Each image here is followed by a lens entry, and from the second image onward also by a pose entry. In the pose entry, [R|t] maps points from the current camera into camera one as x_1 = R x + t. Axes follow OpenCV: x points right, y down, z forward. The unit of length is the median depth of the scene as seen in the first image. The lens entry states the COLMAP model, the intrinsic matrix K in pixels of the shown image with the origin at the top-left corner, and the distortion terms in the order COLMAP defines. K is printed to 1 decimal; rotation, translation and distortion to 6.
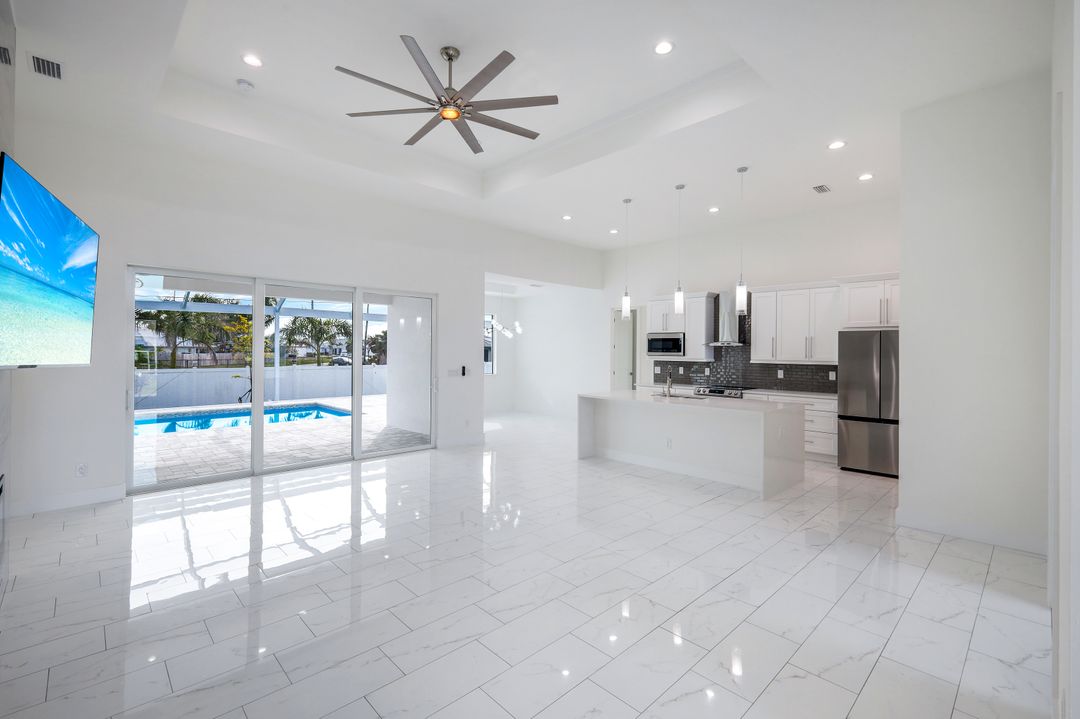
lens RADIAL K [[474.9, 0, 542.3], [0, 474.9, 348.1], [0, 0, 1]] dist [0.005625, 0.000318]
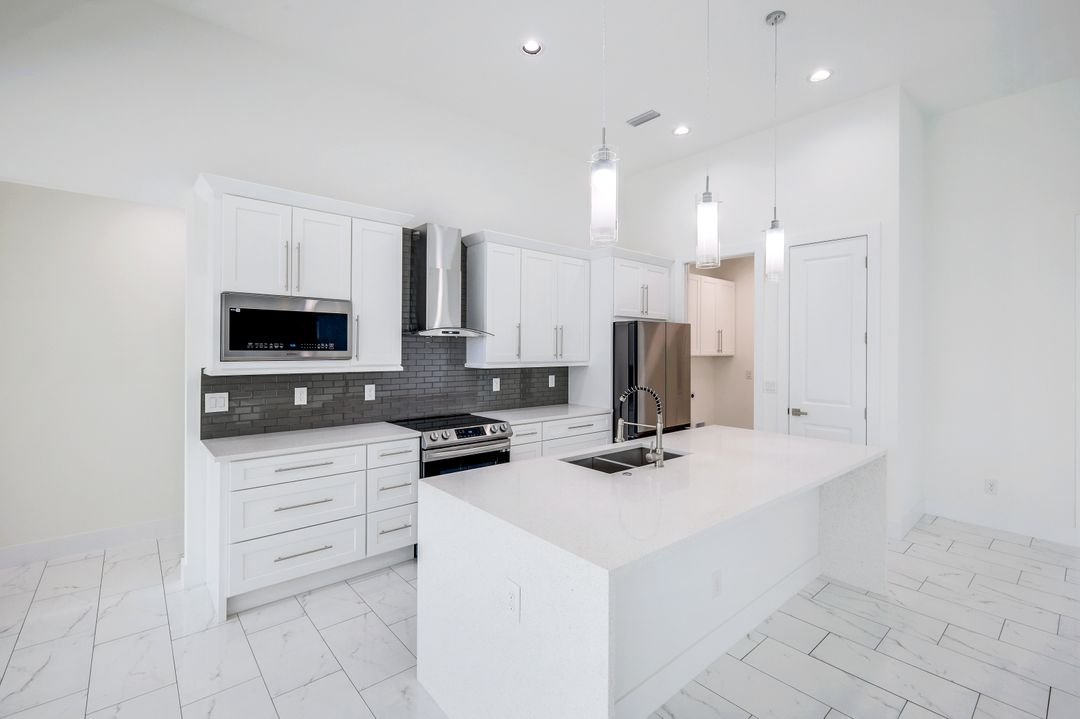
lens RADIAL K [[474.9, 0, 542.3], [0, 474.9, 348.1], [0, 0, 1]] dist [0.005625, 0.000318]
pose [[0.052940, 0.000163, 0.998598, -0.098449], [-0.005785, 0.999983, 0.000143, 0.006234], [-0.998581, -0.005784, 0.052940, 0.828895]]
